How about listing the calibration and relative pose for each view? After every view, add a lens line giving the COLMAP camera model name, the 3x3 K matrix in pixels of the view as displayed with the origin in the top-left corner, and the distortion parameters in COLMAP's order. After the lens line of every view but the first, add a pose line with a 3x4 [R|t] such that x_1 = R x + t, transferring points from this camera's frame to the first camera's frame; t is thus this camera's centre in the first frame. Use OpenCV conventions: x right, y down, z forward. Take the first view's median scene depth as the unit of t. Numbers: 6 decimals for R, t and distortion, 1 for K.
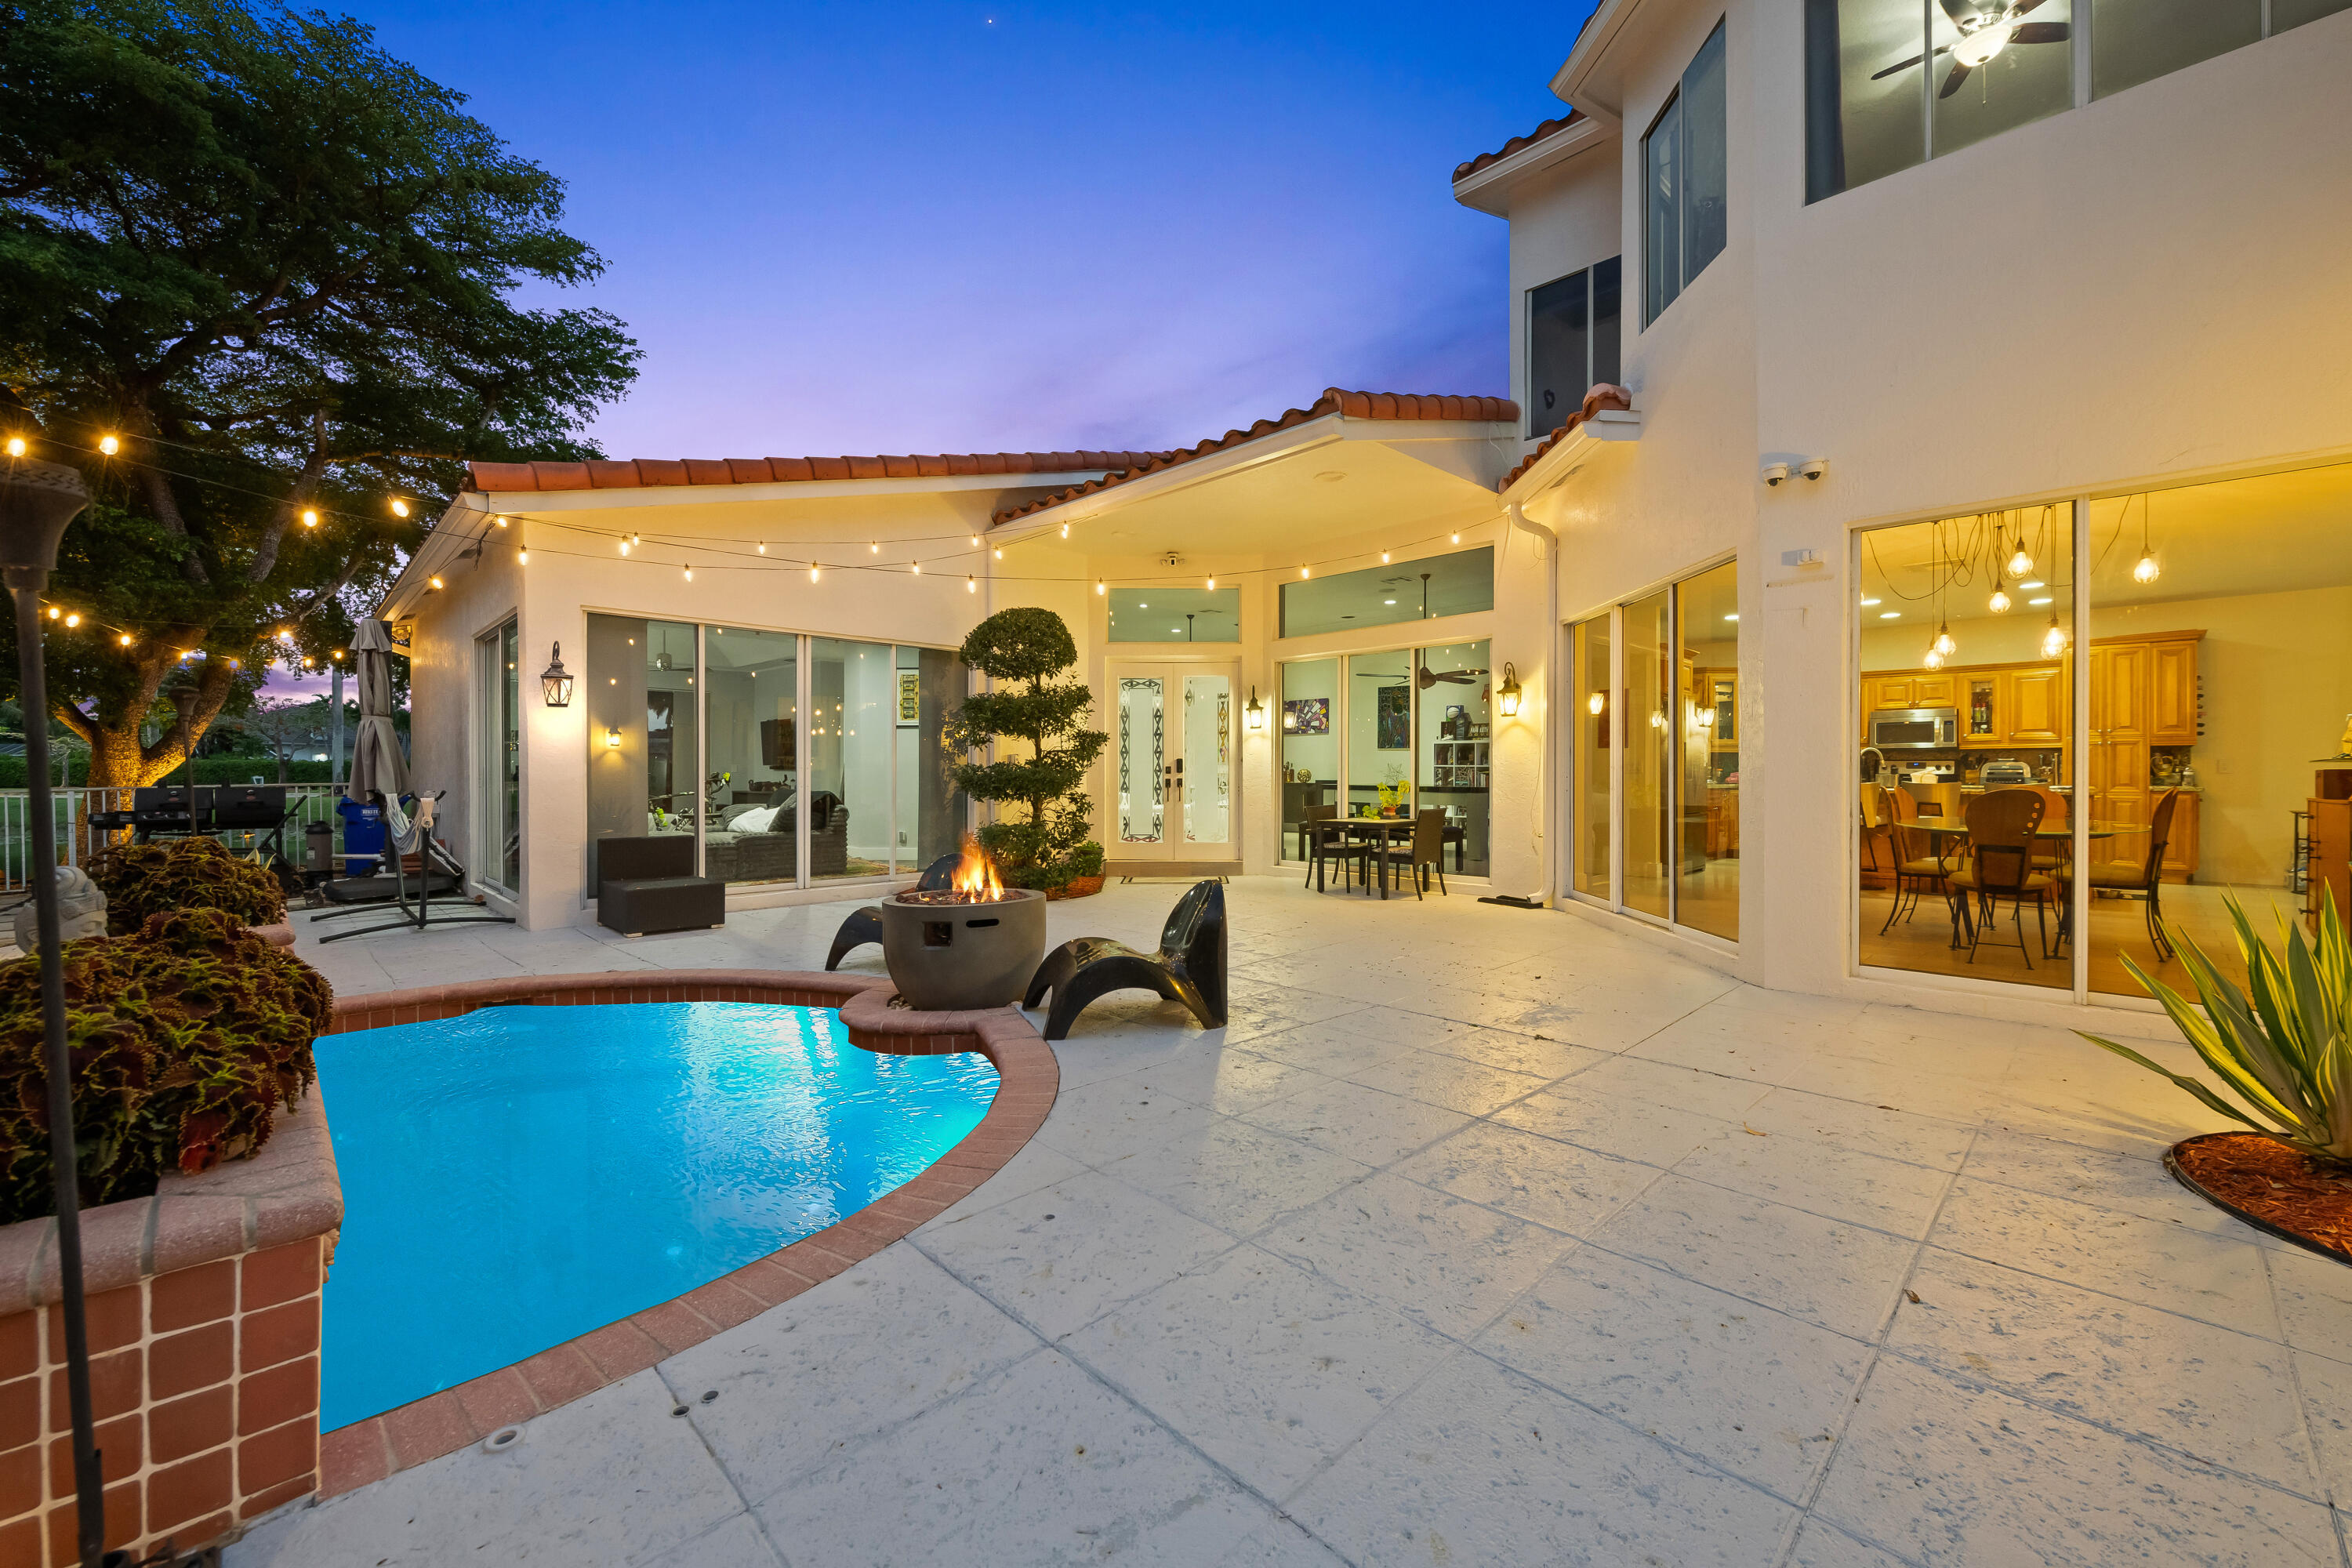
lens RADIAL K [[943.9, 0, 1187.3], [0, 943.9, 777.6], [0, 0, 1]] dist [0.001628, -0.002947]
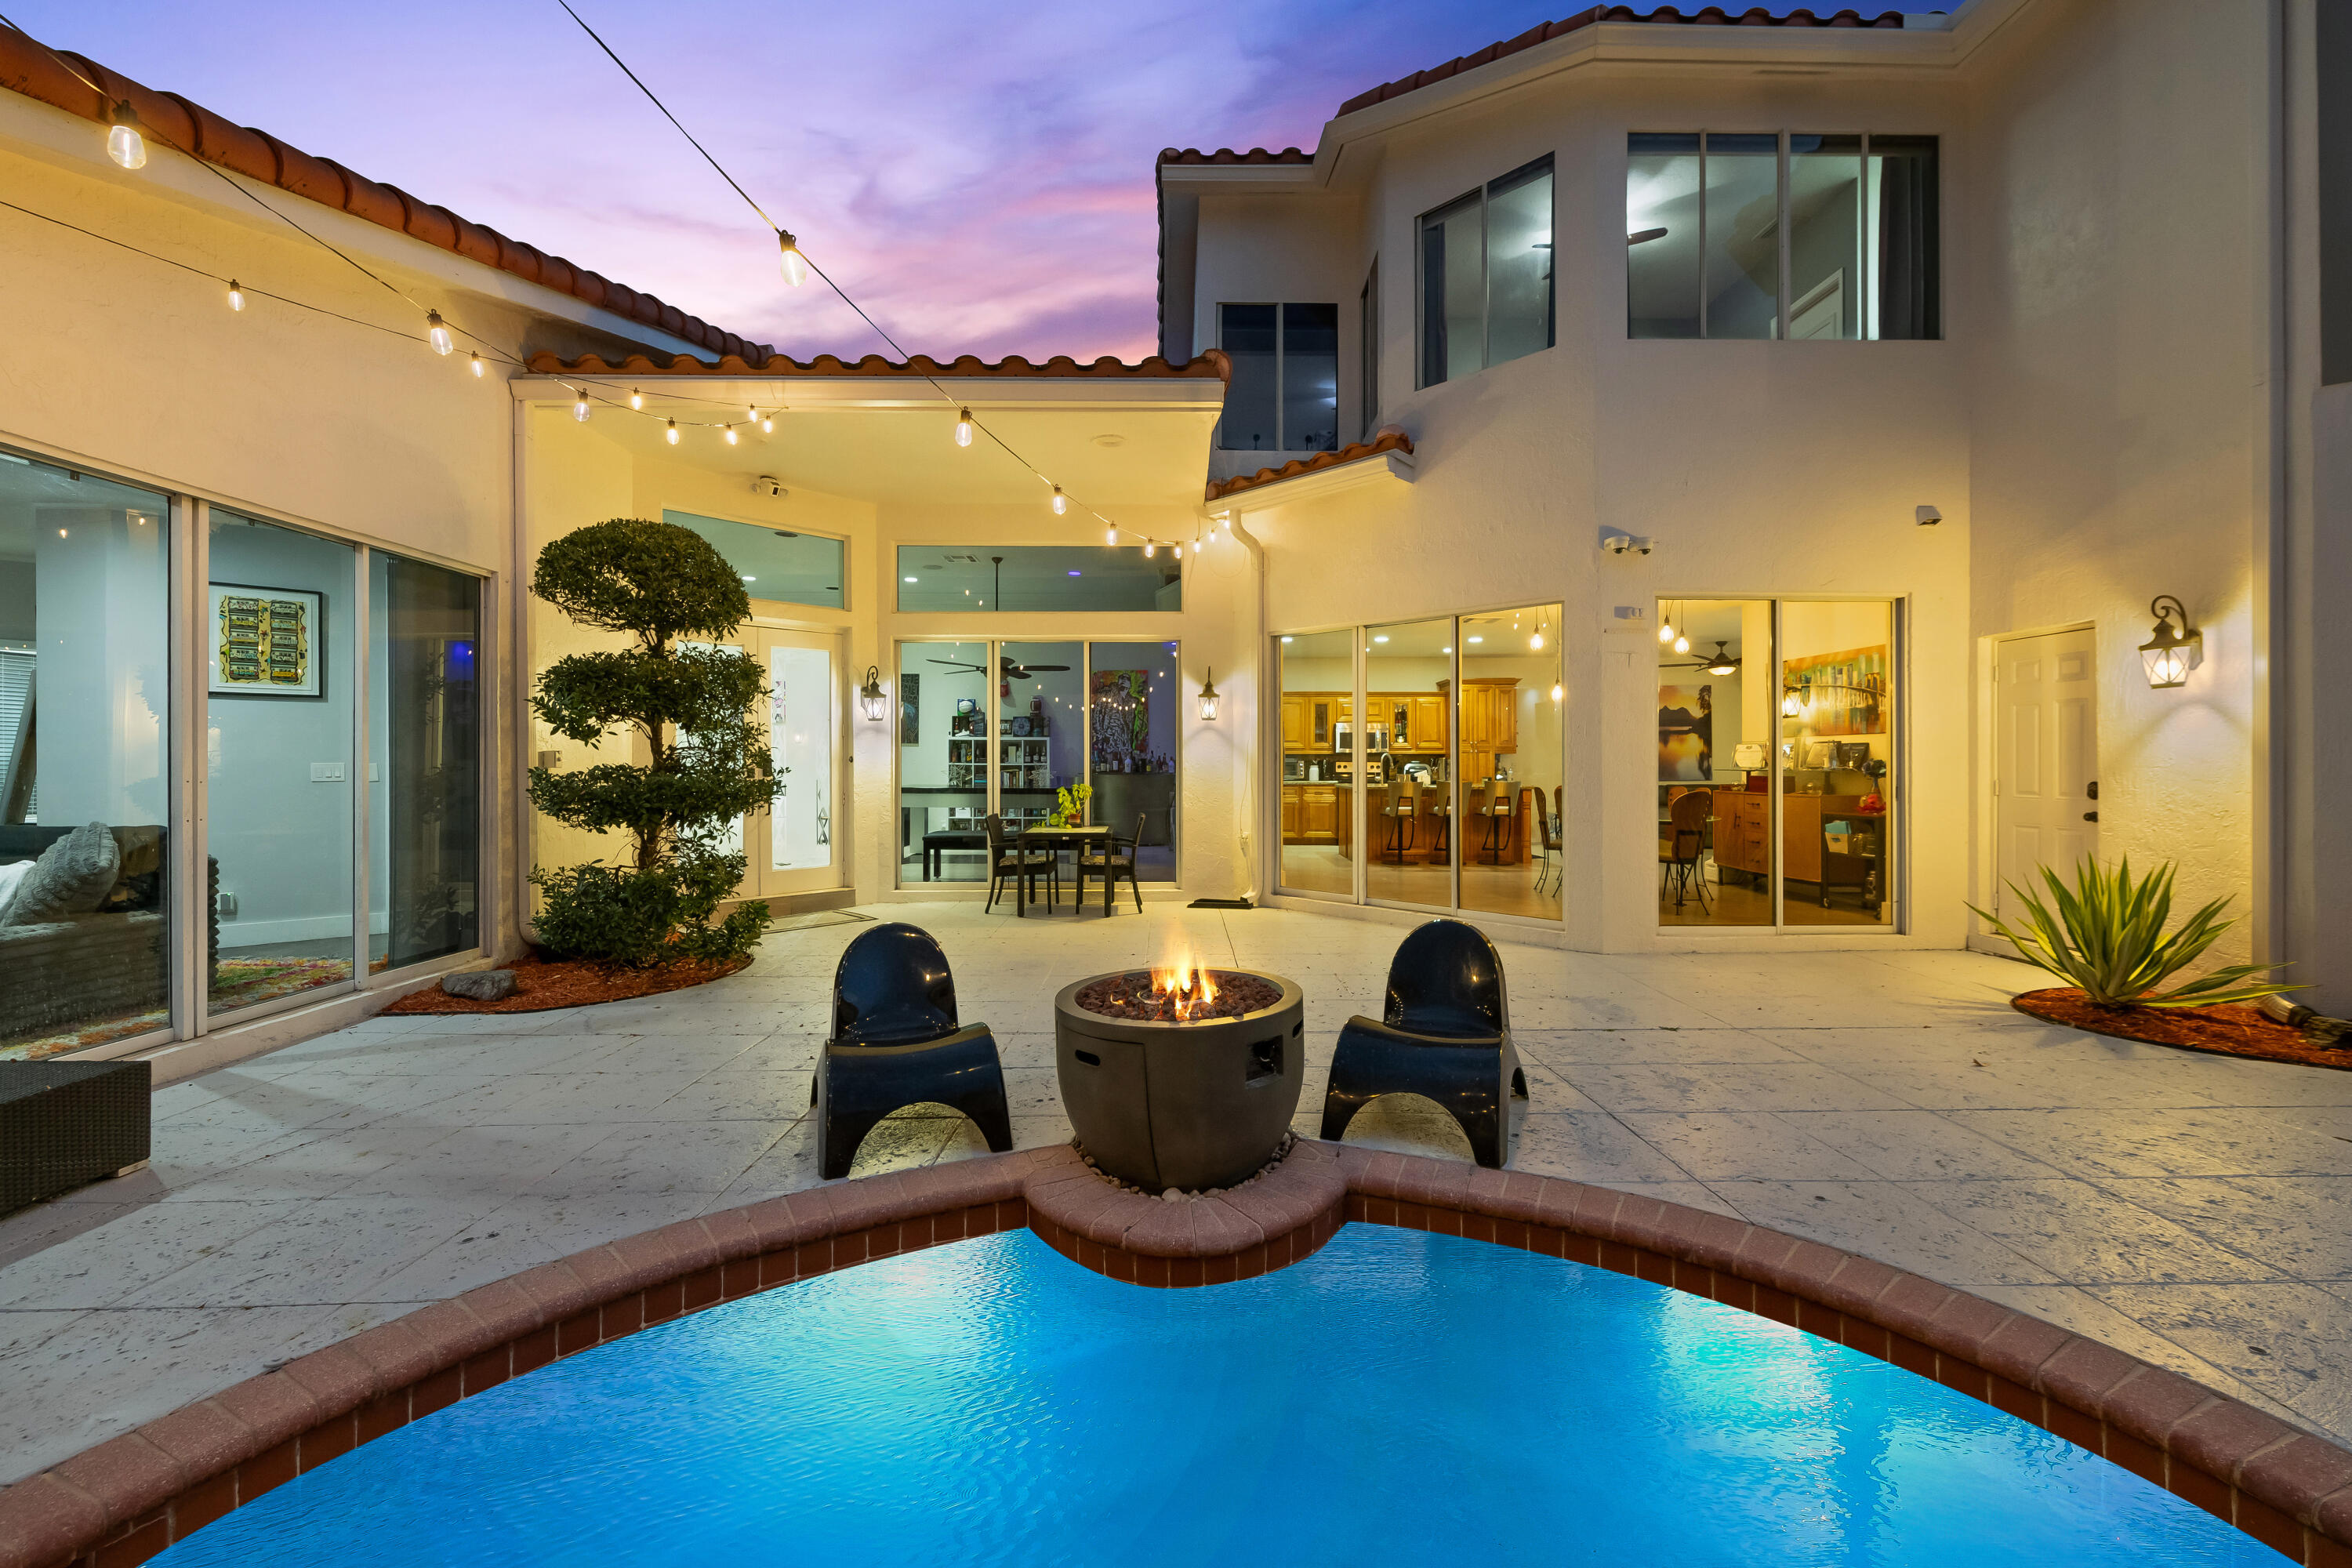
lens RADIAL K [[949.2, 0, 1185.2], [0, 949.2, 764.5], [0, 0, 1]] dist [0.001230, -0.004192]
pose [[0.692593, -0.002321, 0.721325, -0.386030], [0.004095, 0.999991, -0.000715, -0.016096], [-0.721317, 0.003449, 0.692596, 0.303677]]
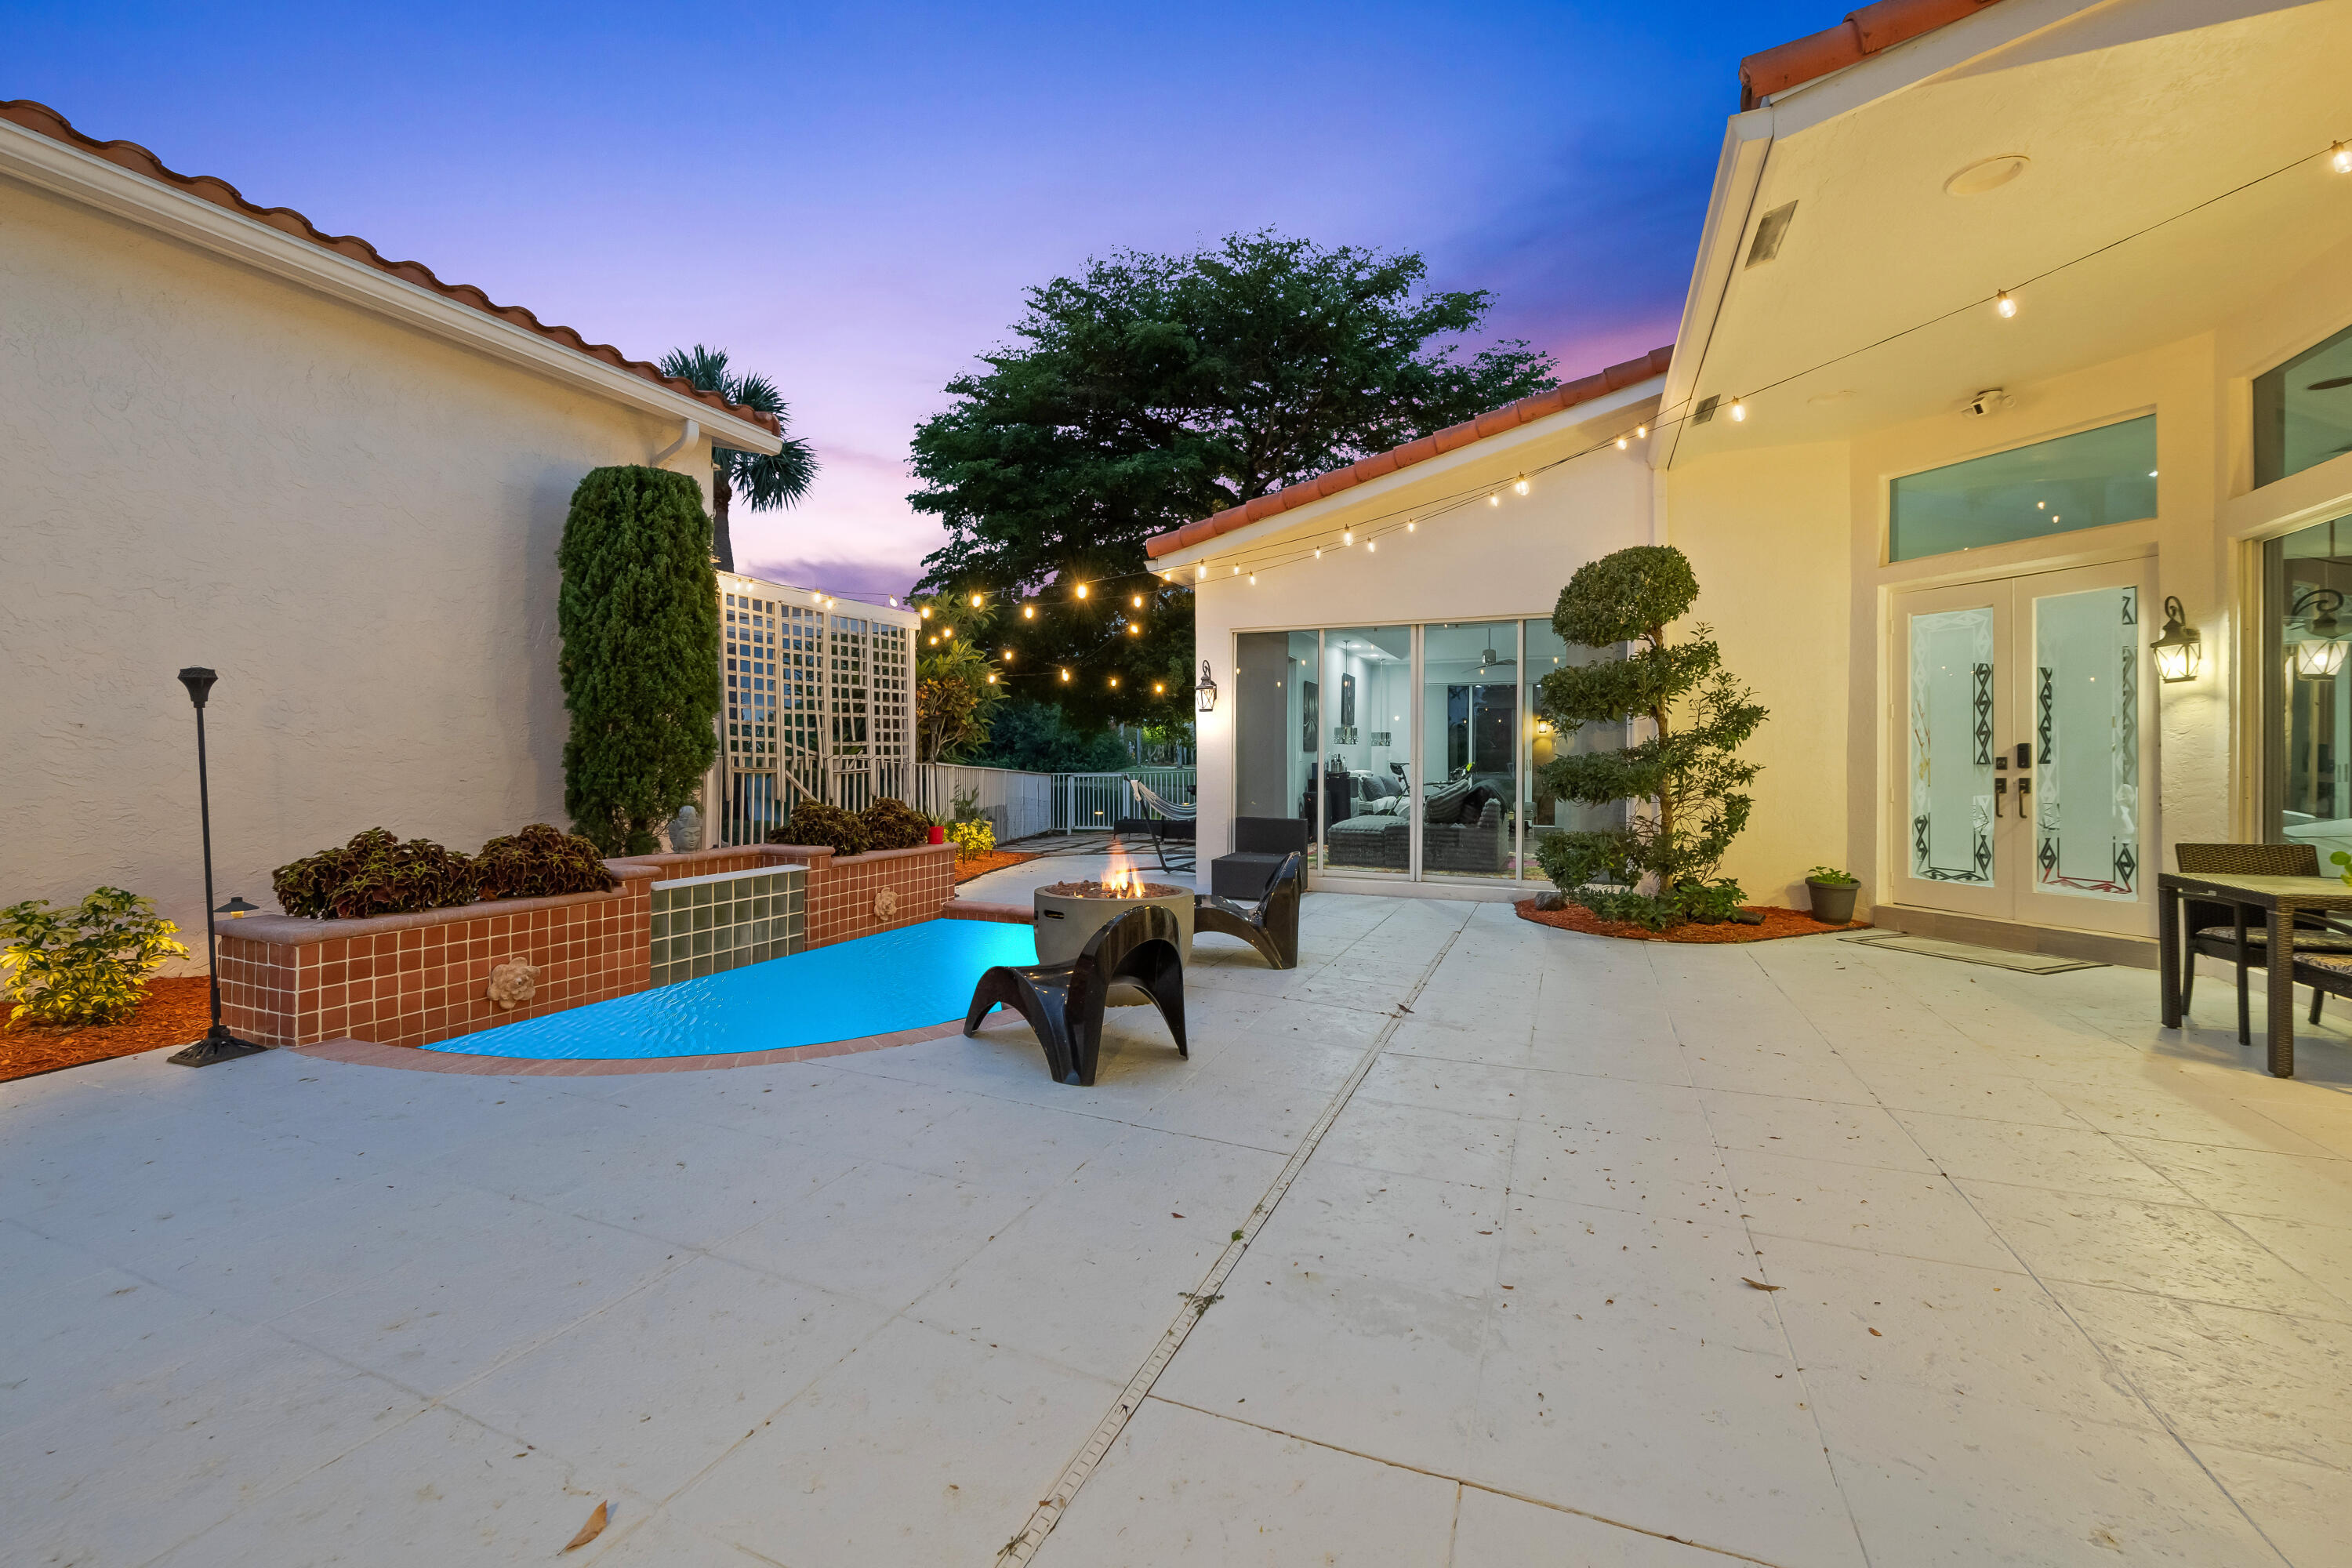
lens RADIAL K [[946.4, 0, 1179.1], [0, 946.4, 761.5], [0, 0, 1]] dist [-0.000310, -0.003342]
pose [[0.380837, 0.002930, -0.924637, 0.396015], [-0.008307, 0.999965, -0.000252, -0.005704], [0.924605, 0.007777, 0.380848, 0.376283]]
